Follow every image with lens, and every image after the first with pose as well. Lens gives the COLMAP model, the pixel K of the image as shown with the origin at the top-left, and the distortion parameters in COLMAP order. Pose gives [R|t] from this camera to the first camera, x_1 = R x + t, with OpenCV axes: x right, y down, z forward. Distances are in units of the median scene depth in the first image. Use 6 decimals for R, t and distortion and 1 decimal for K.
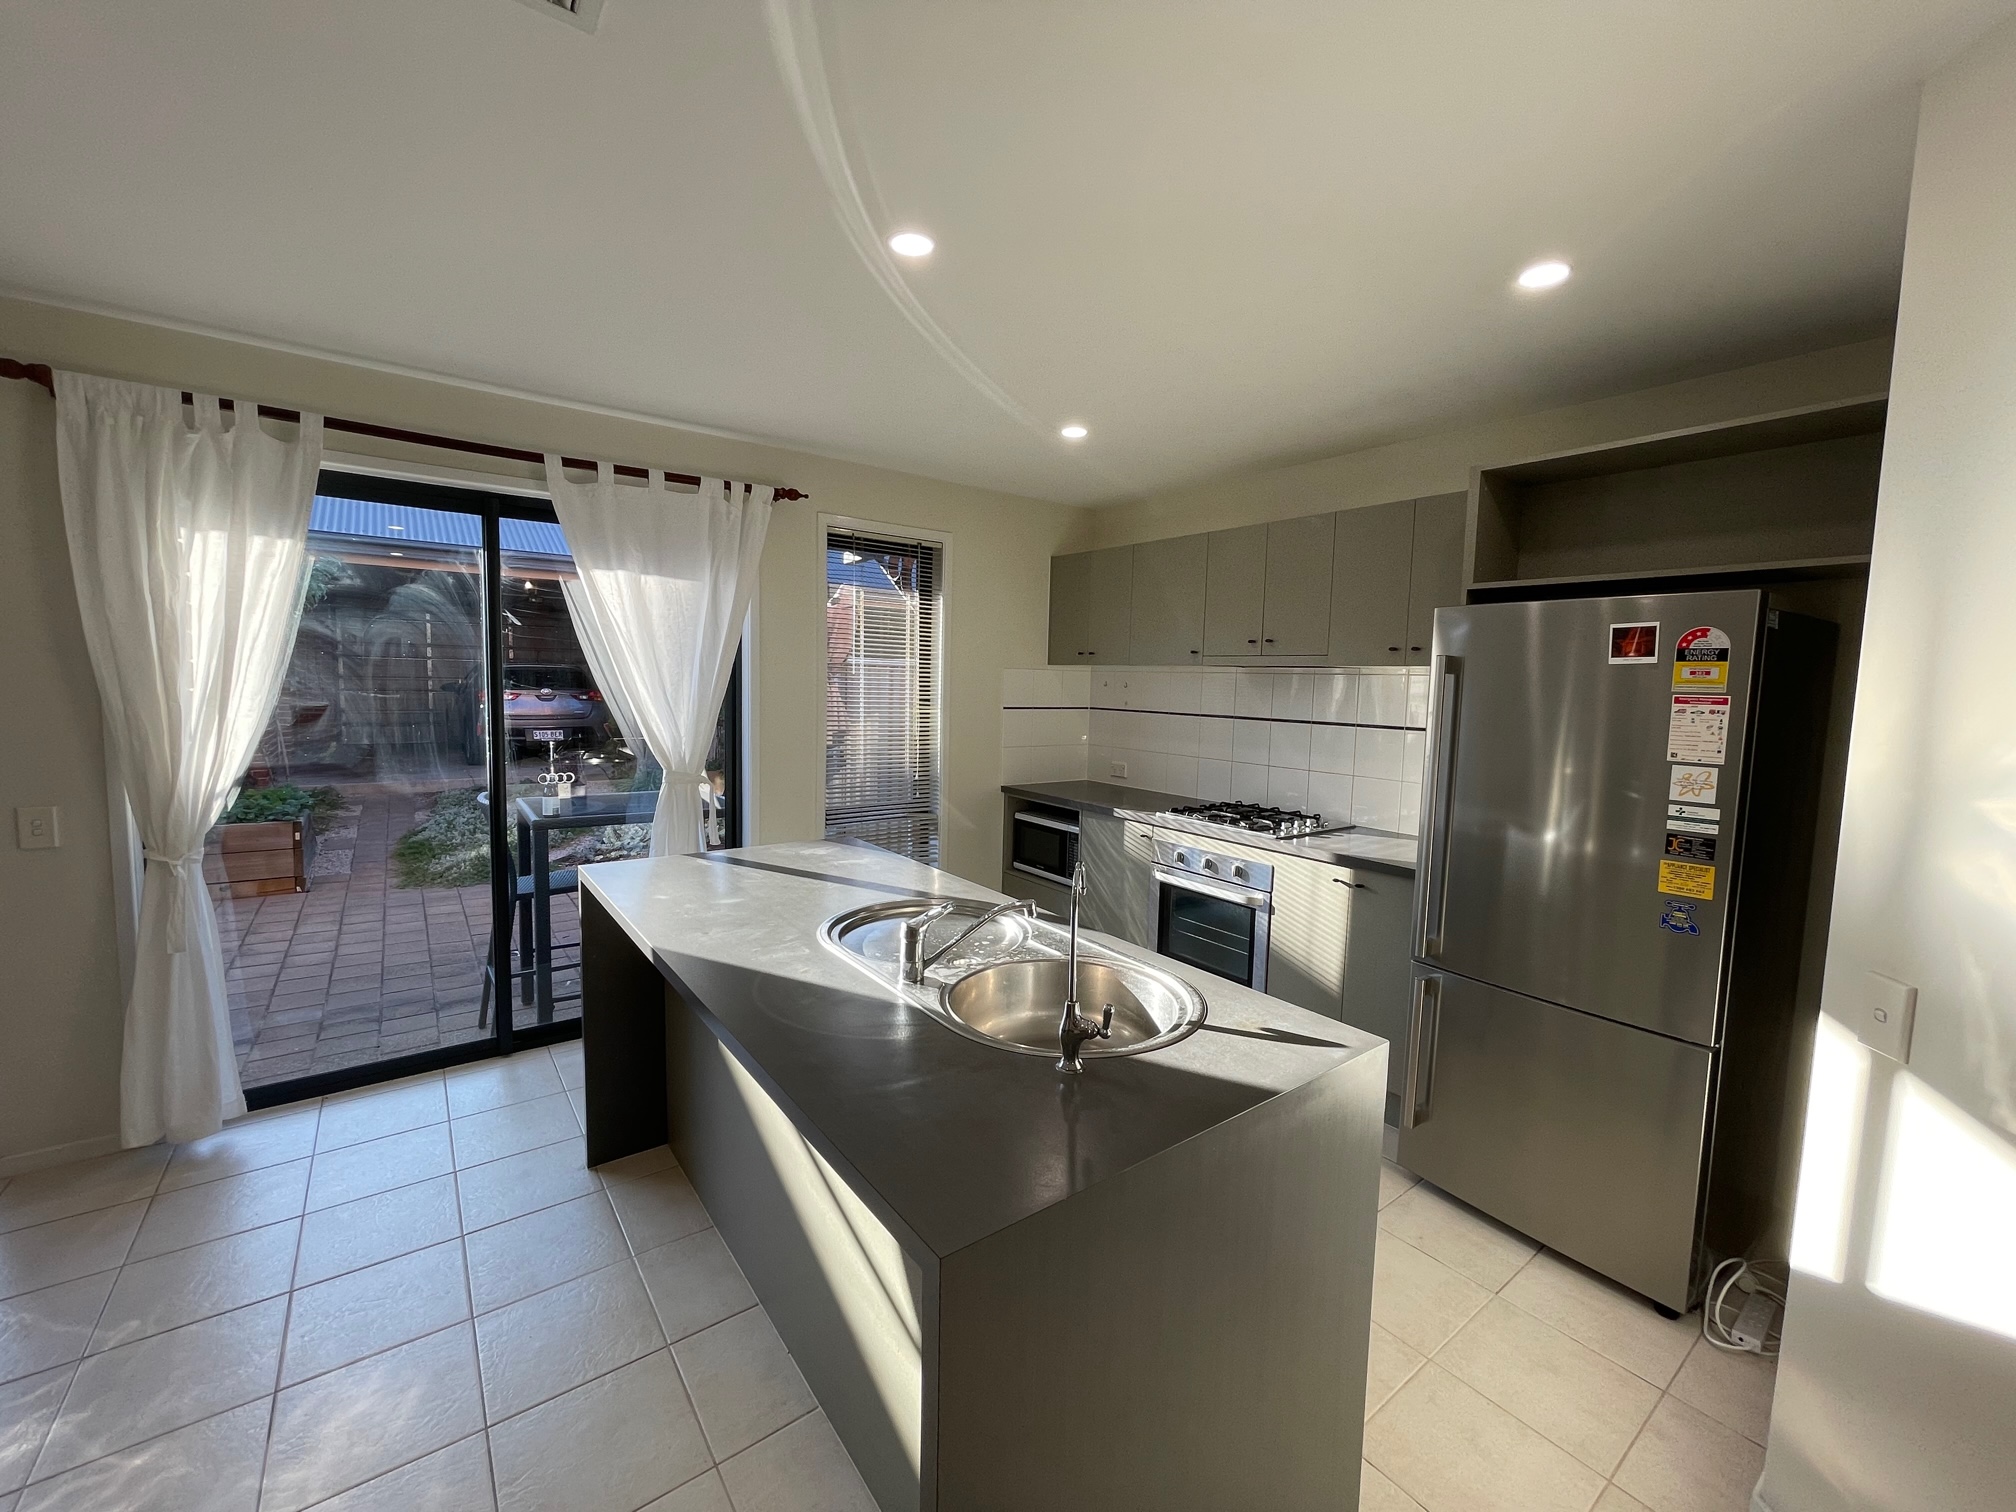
lens RADIAL K [[806.1, 0, 1015.3], [0, 806.1, 746.0], [0, 0, 1]] dist [-0.002133, 0.000451]
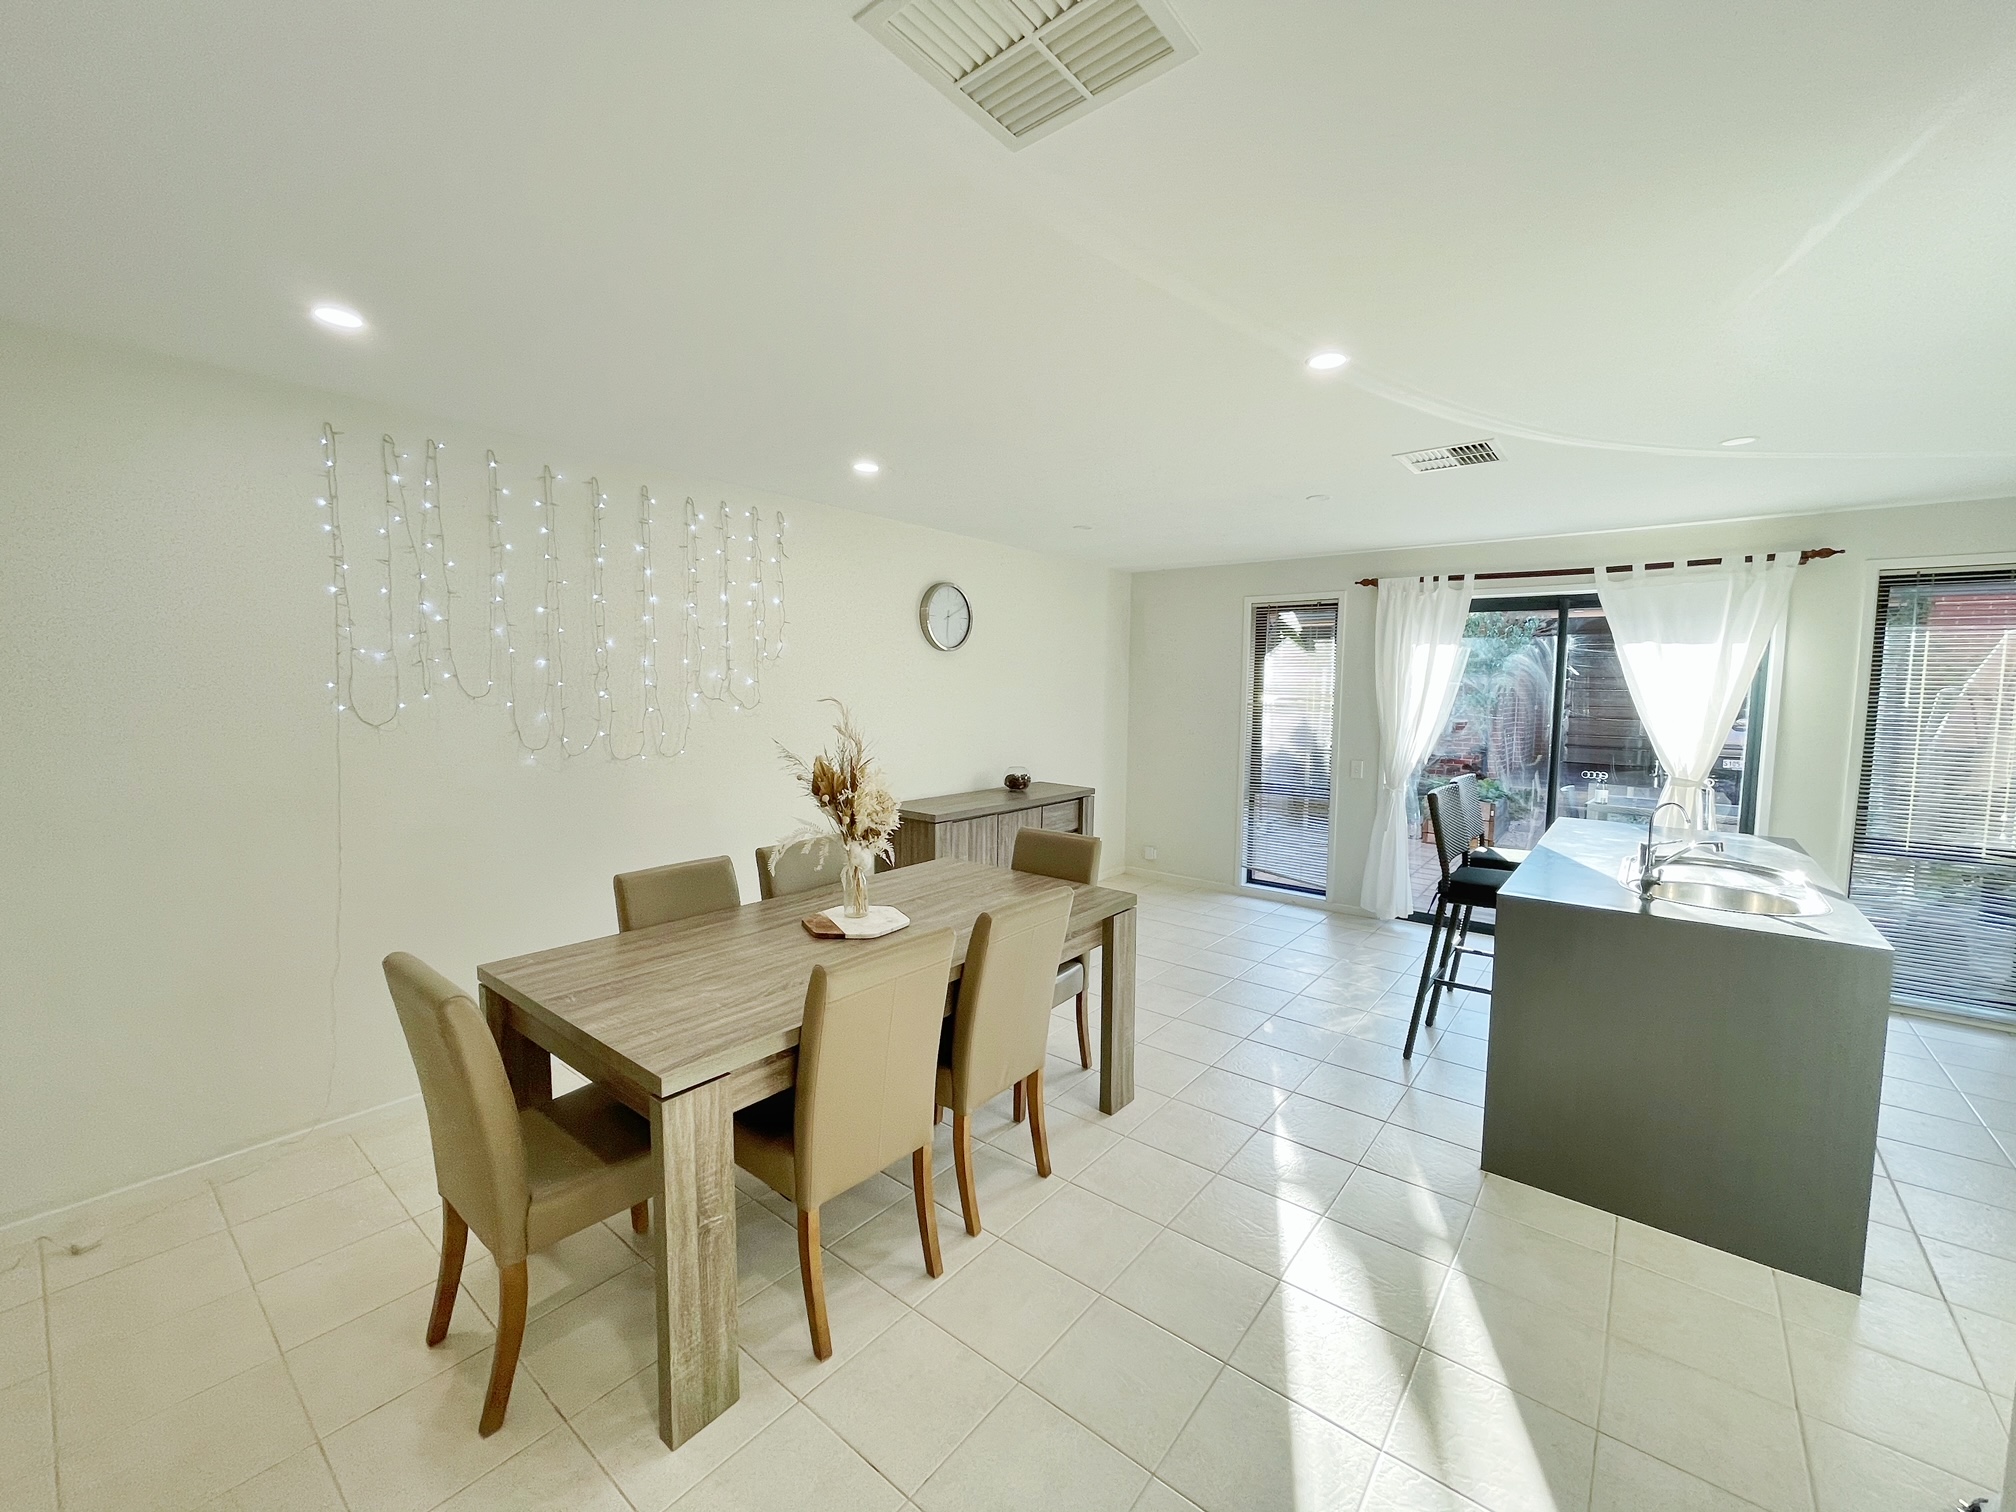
lens RADIAL K [[806.1, 0, 1013.9], [0, 806.1, 748.7], [0, 0, 1]] dist [-0.002133, 0.000451]
pose [[0.241604, 0.057831, -0.968650, 0.713284], [-0.086784, 0.995510, 0.037788, 0.032410], [0.966487, 0.074933, 0.245538, -0.481187]]
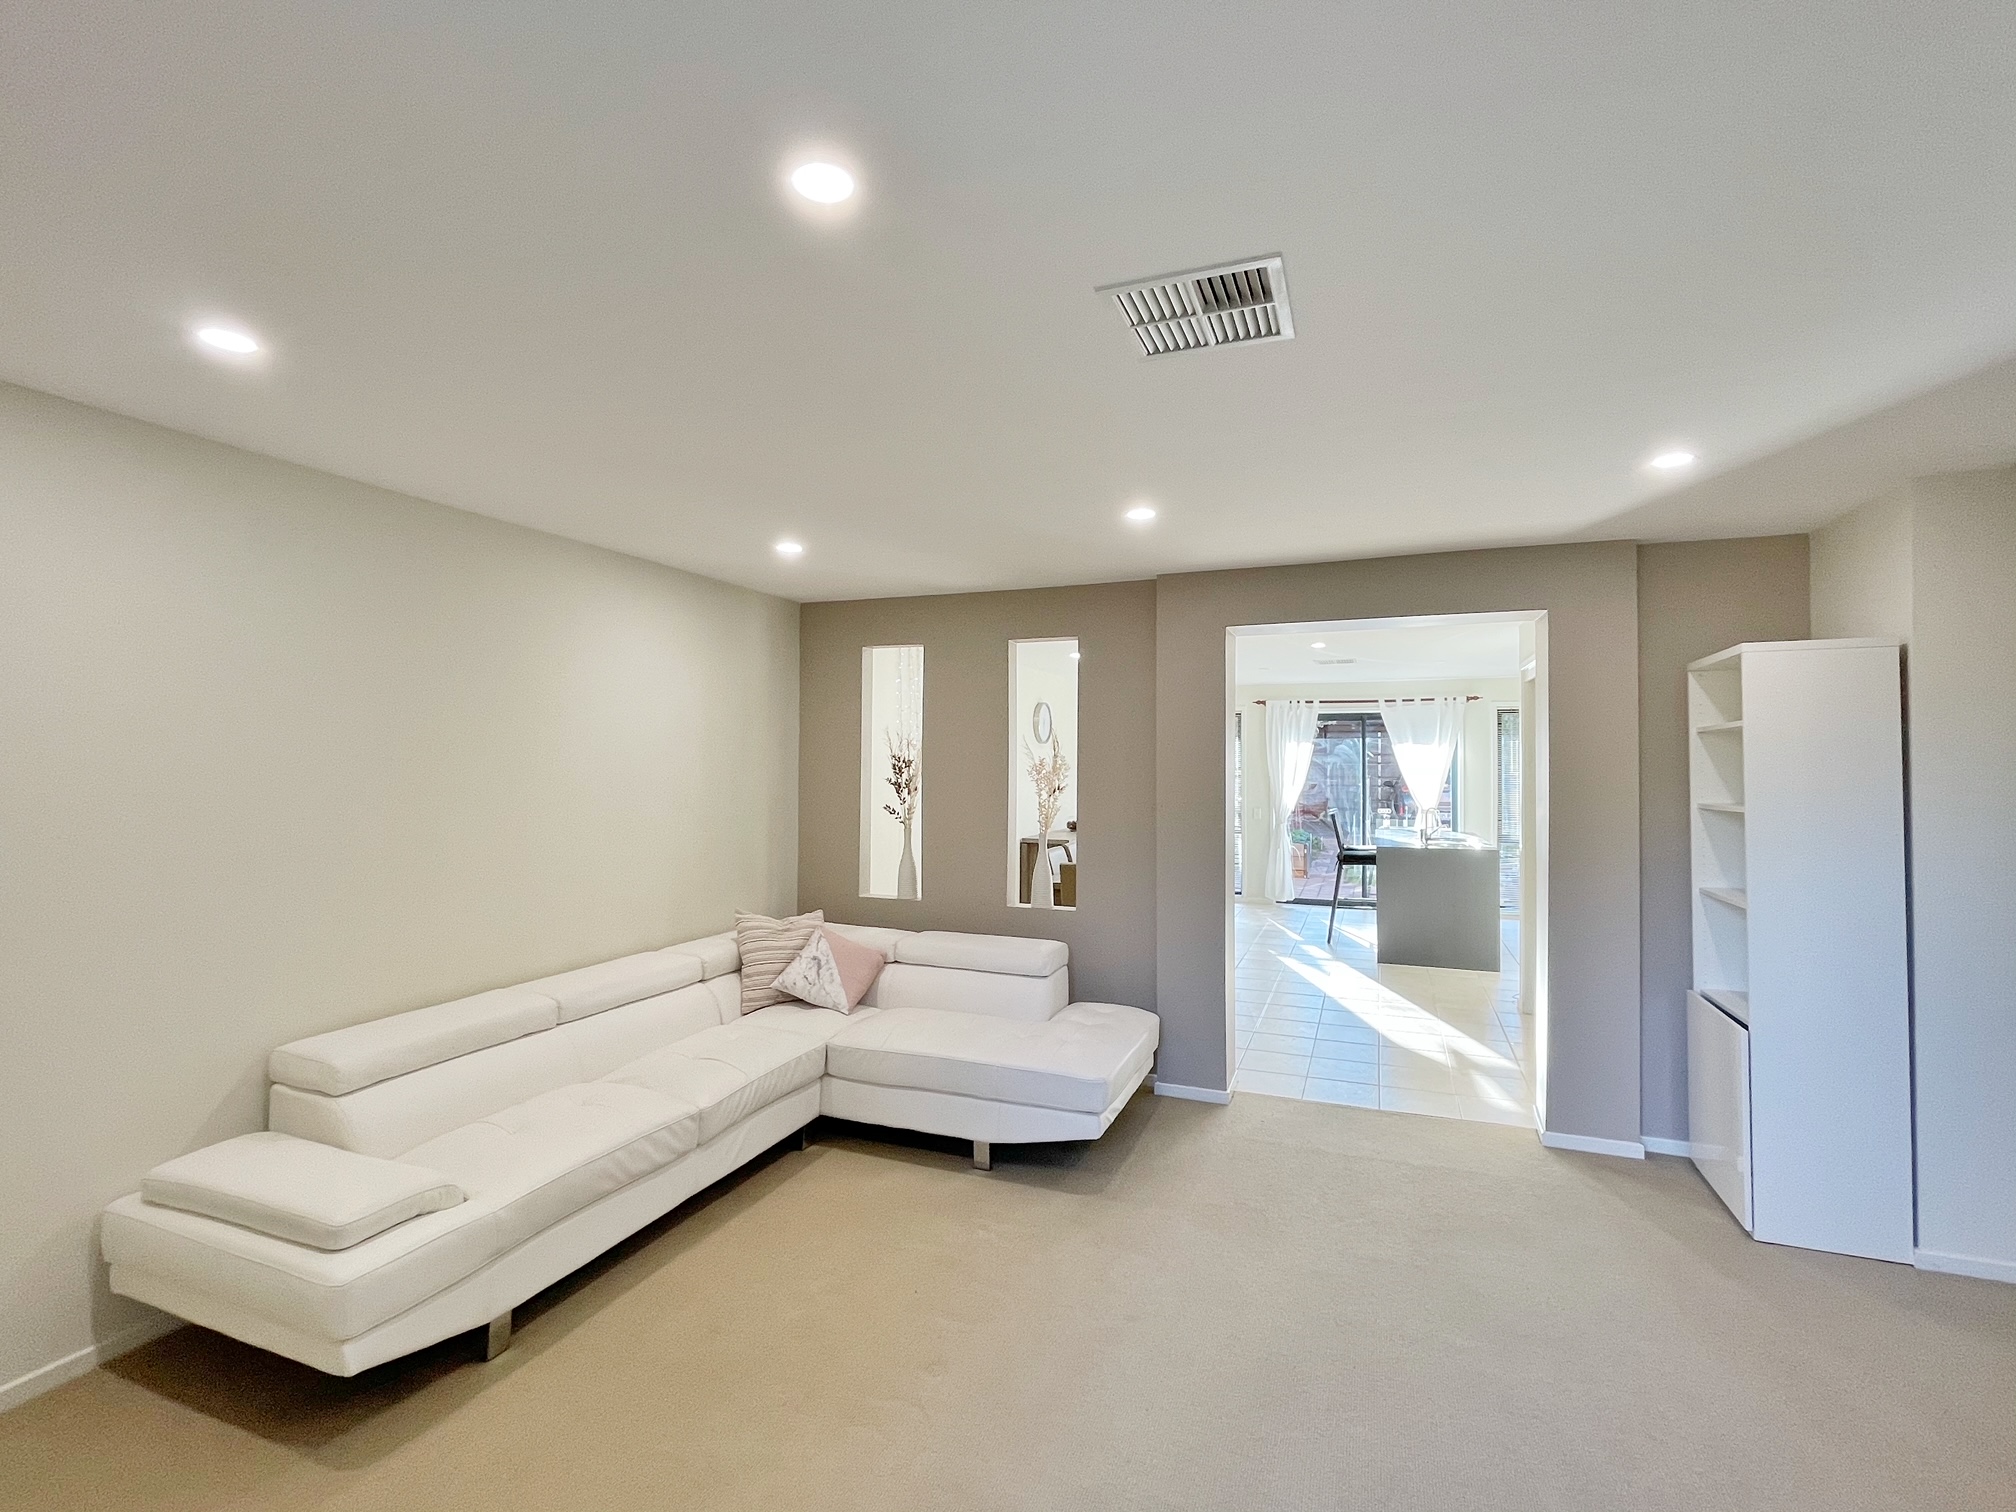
lens RADIAL K [[900.2, 0, 1014.4], [0, 900.2, 758.7], [0, 0, 1]] dist [0.000556, -0.000045]
pose [[0.508822, -0.029191, -0.860377, 1.642533], [-0.063375, 0.995443, -0.071253, 0.184448], [0.858536, 0.090781, 0.504653, -1.880607]]
